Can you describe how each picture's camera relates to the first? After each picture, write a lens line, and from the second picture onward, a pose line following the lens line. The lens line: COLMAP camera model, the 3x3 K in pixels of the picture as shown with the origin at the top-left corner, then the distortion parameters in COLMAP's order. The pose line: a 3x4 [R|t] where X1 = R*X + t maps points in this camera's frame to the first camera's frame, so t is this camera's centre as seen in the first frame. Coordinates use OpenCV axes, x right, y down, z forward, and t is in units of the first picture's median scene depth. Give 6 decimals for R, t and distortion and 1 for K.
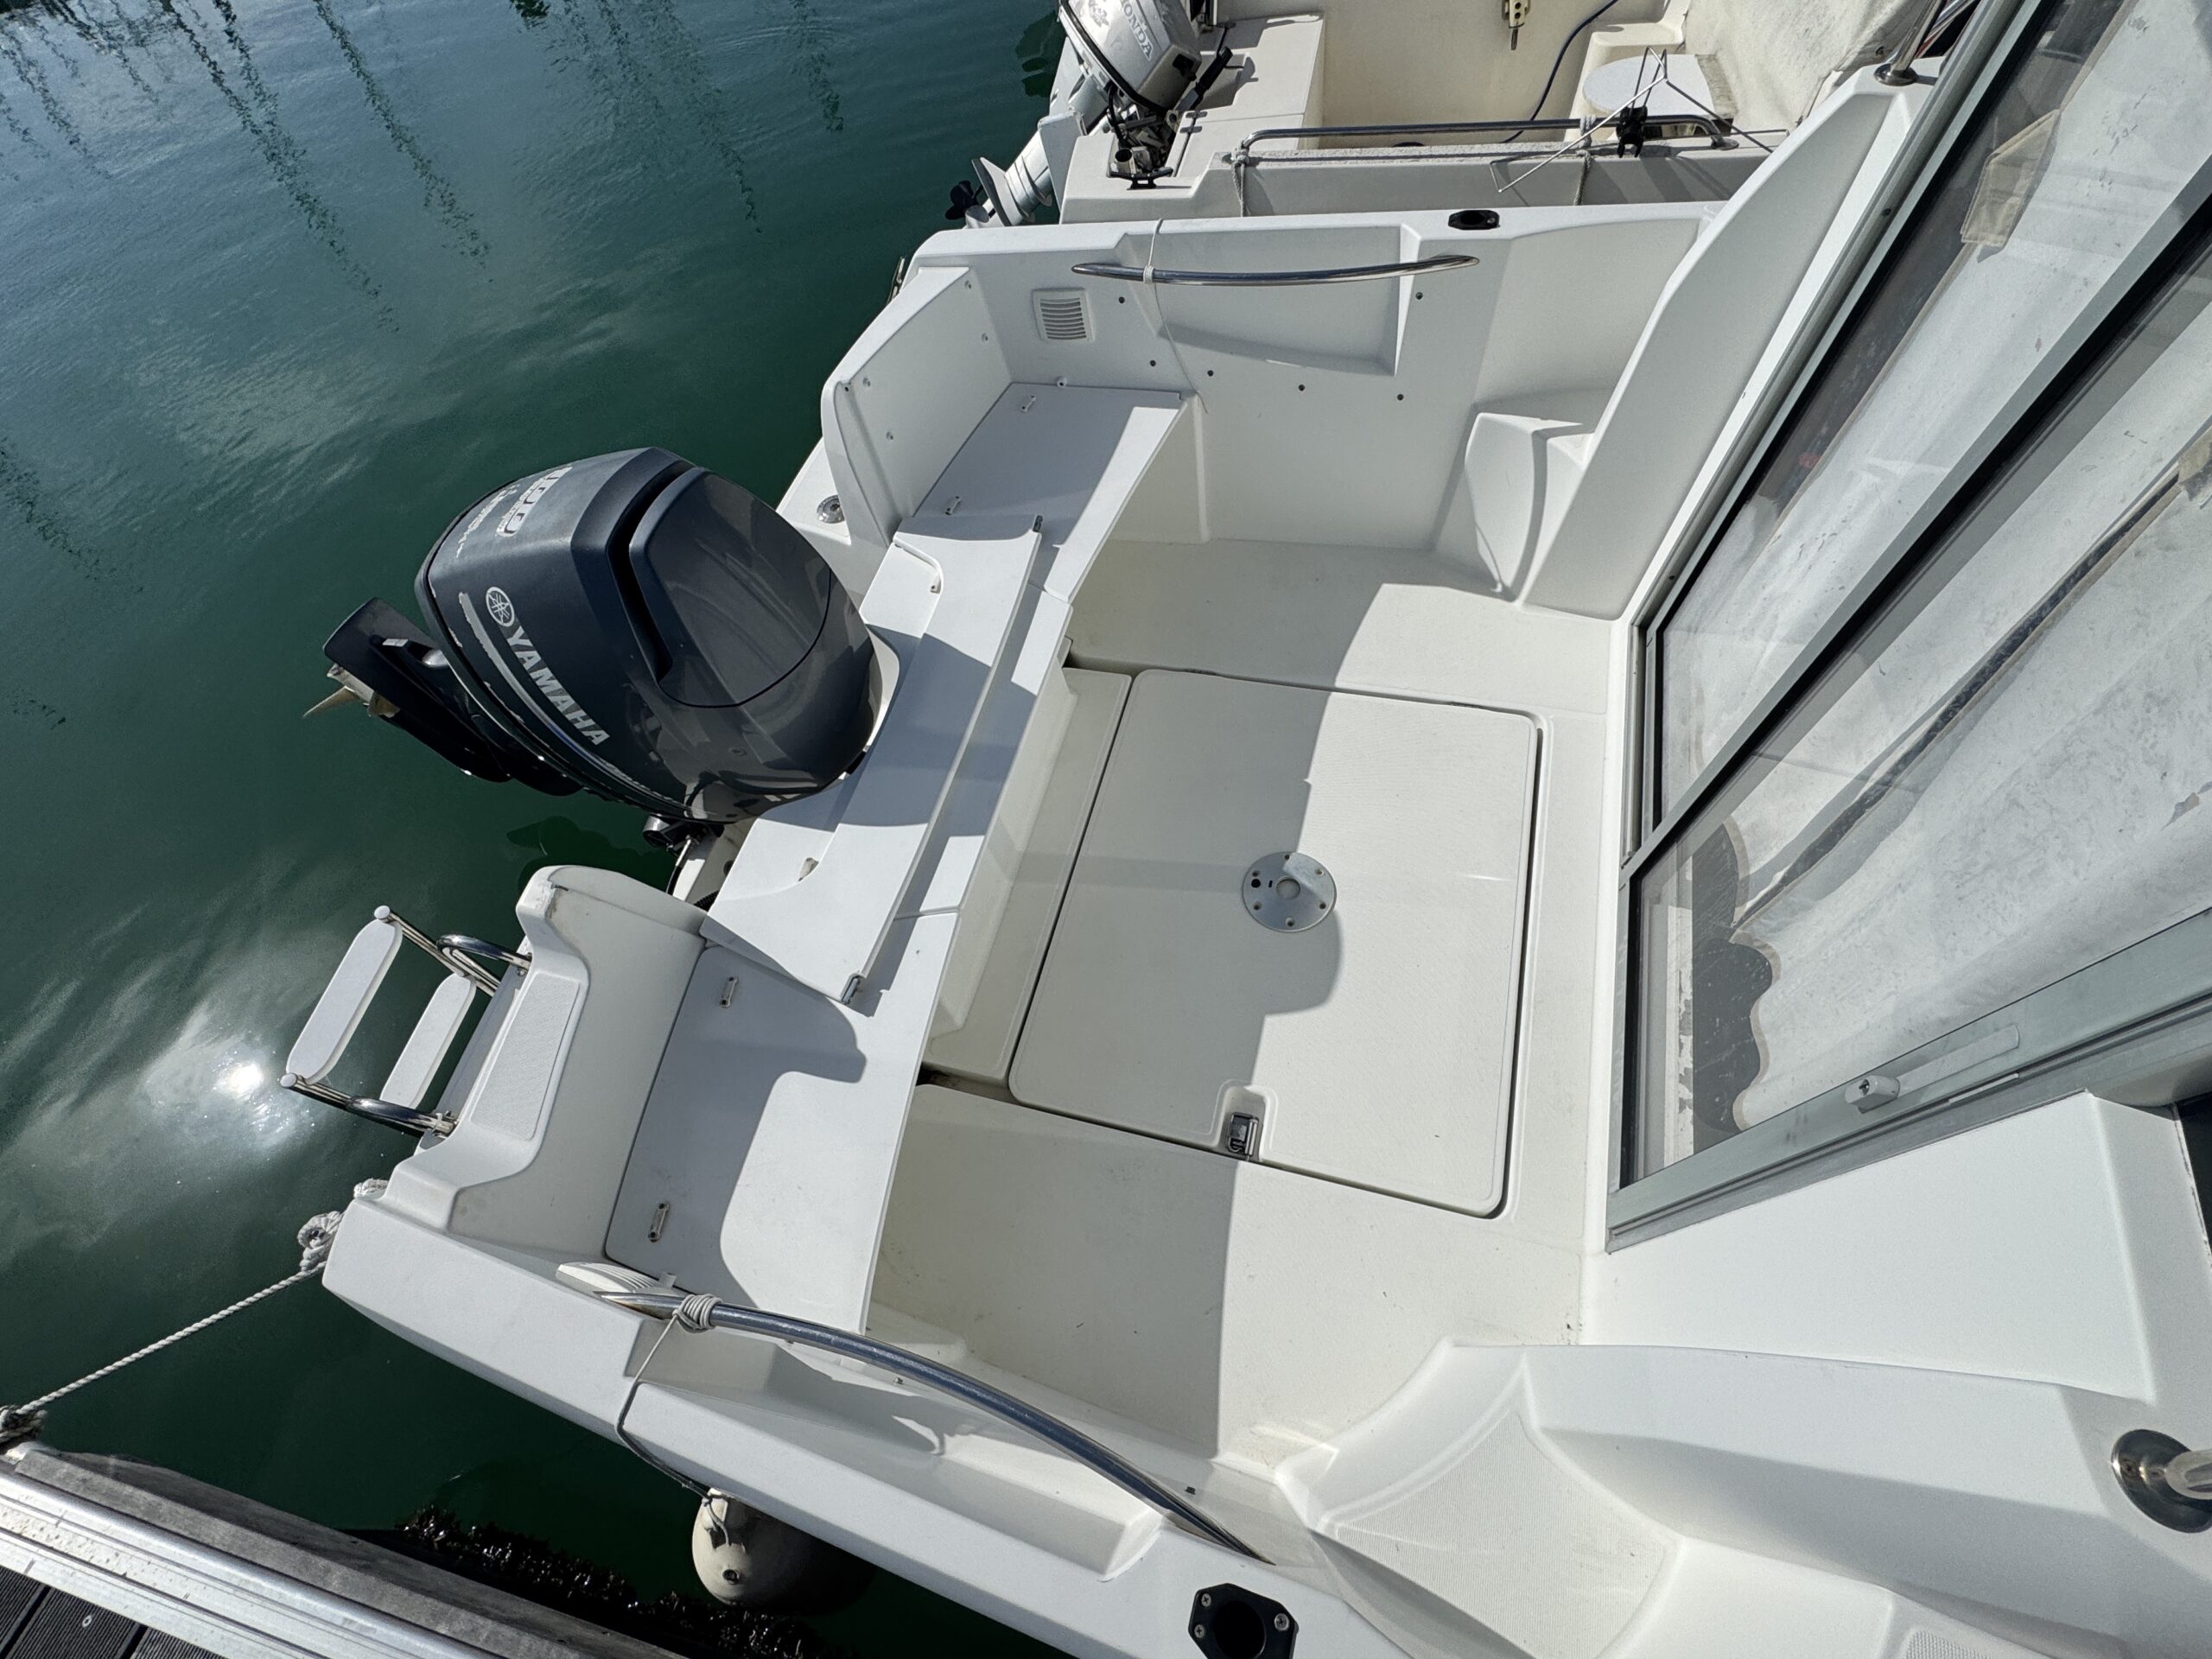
lens RADIAL K [[1012.5, 0, 1115.1], [0, 1012.5, 837.4], [0, 0, 1]] dist [0.000066, 0.000226]
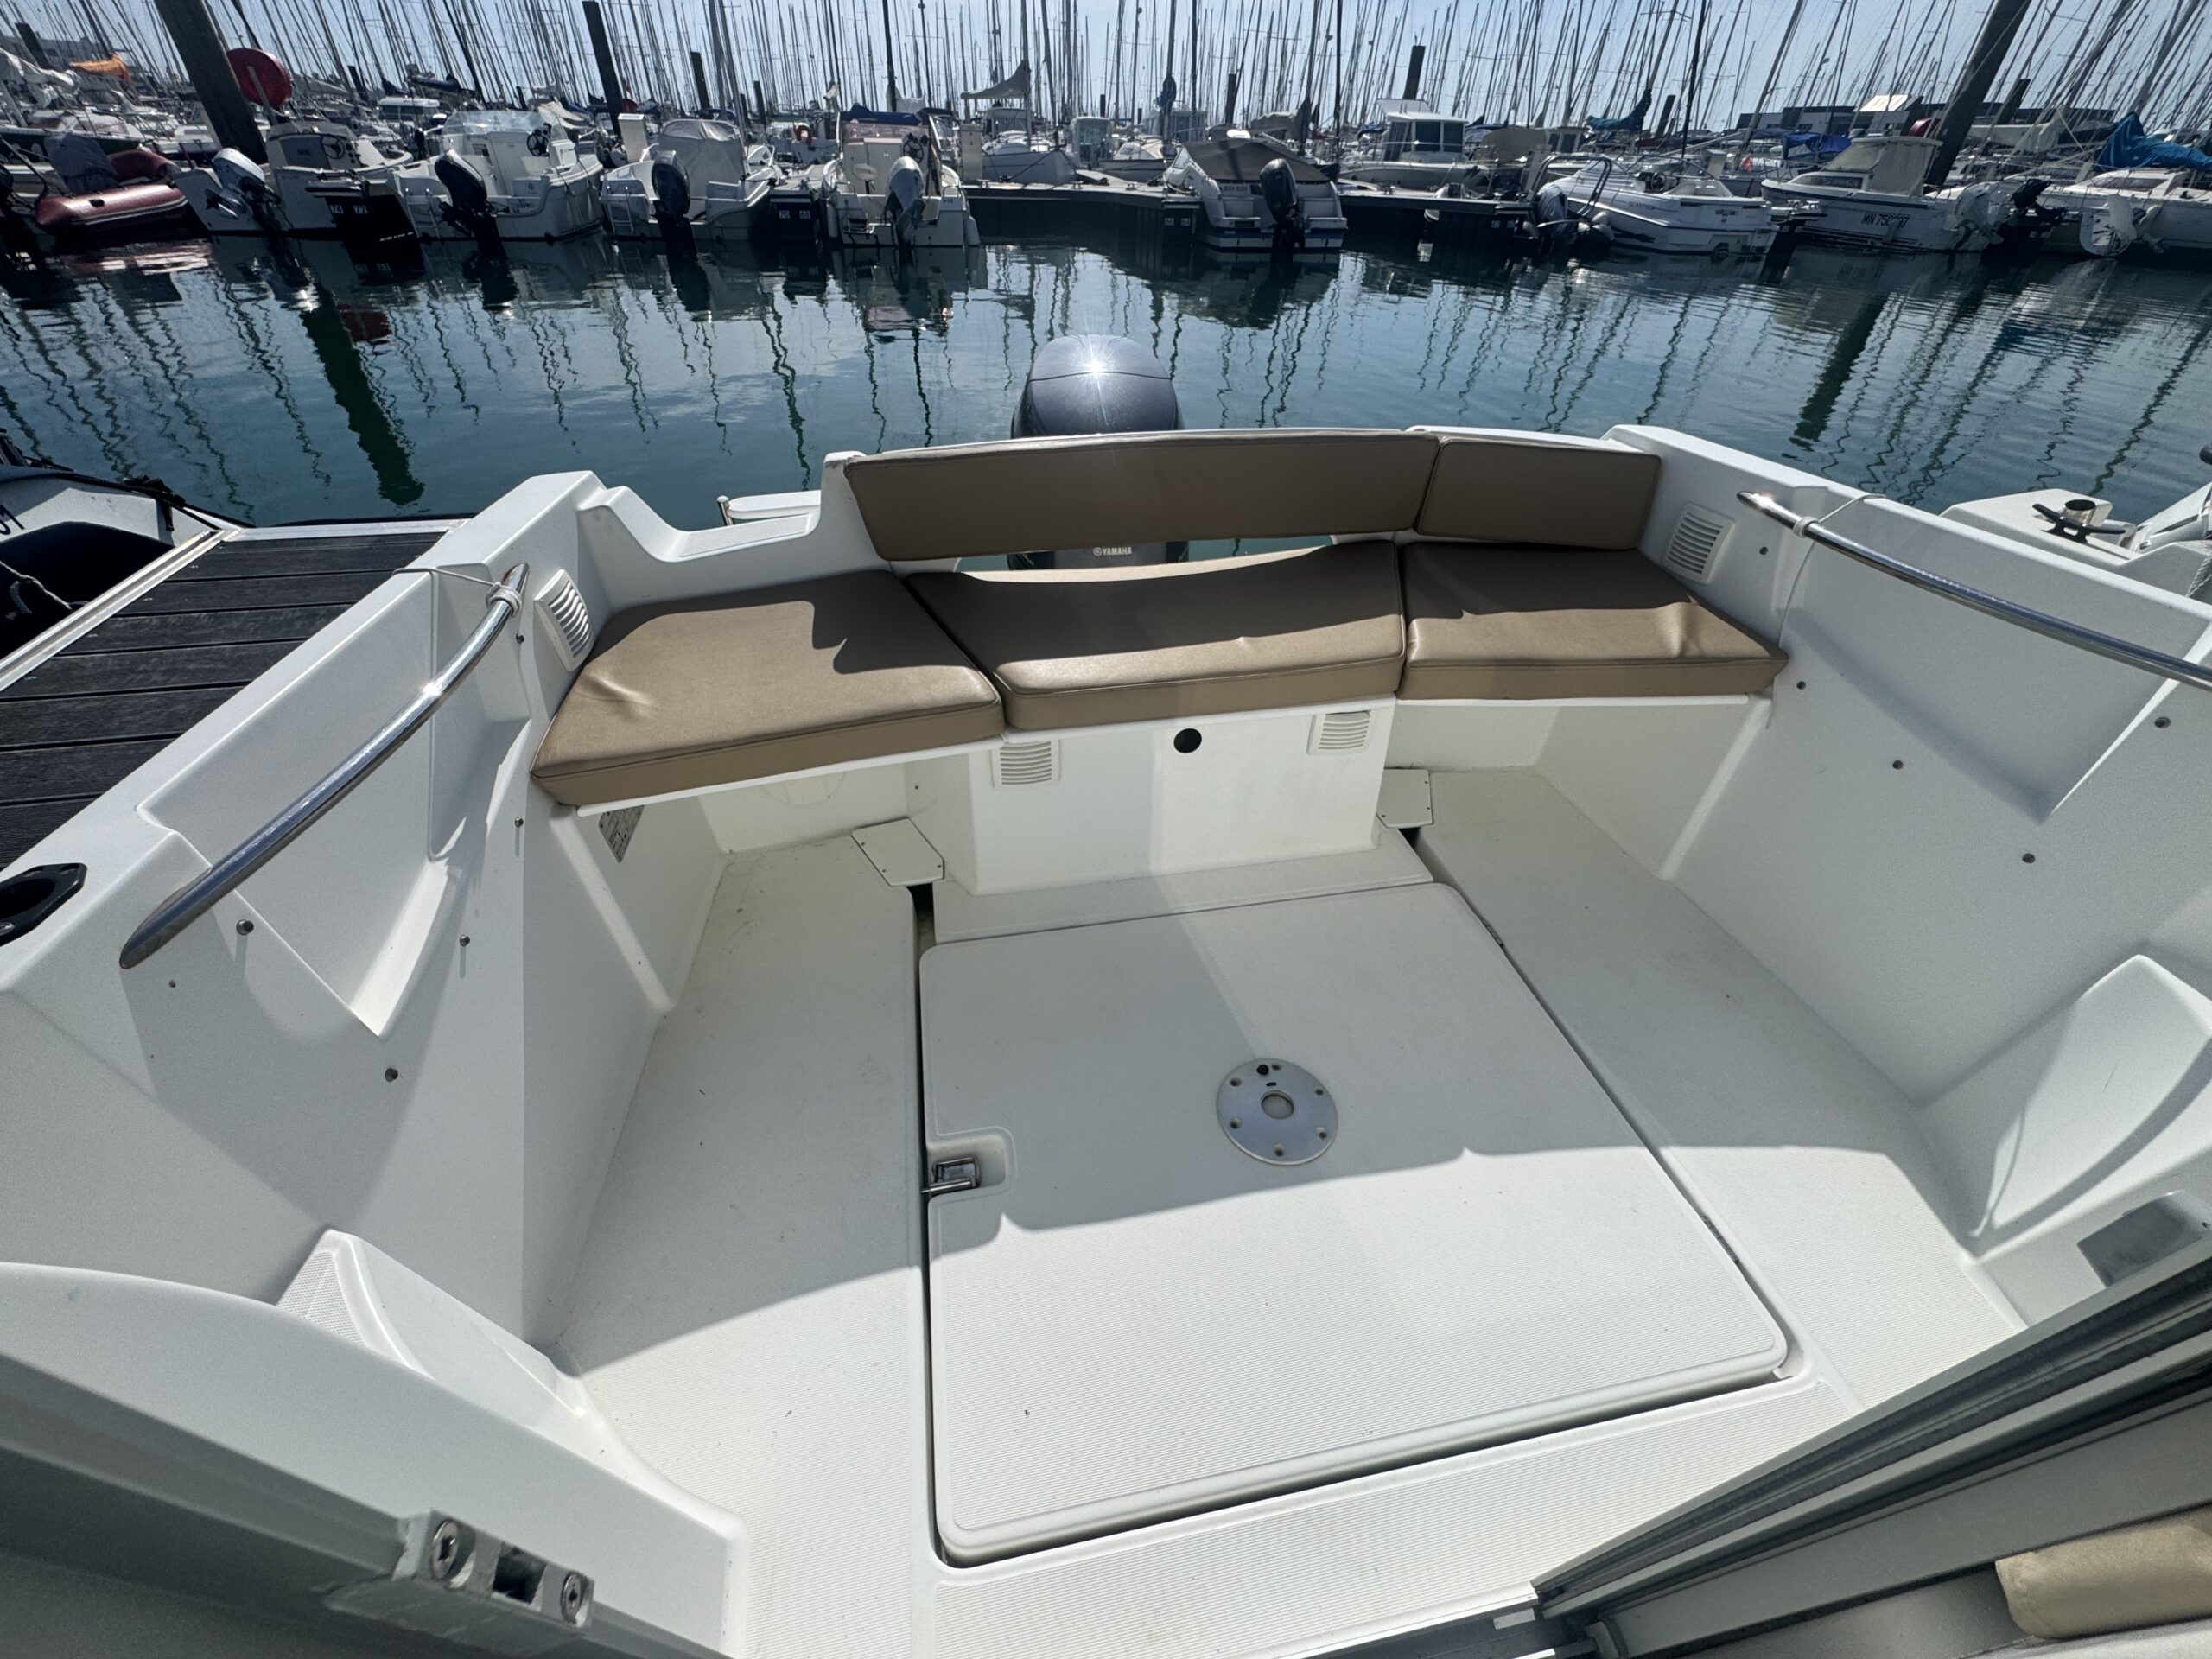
lens RADIAL K [[885.9, 0, 1101.8], [0, 885.9, 834.1], [0, 0, 1]] dist [-0.004175, 0.001078]
pose [[0.433817, 0.658836, -0.614604, 0.328635], [-0.804211, 0.590715, 0.065577, -0.005142], [0.406260, 0.465824, 0.786105, 0.283512]]
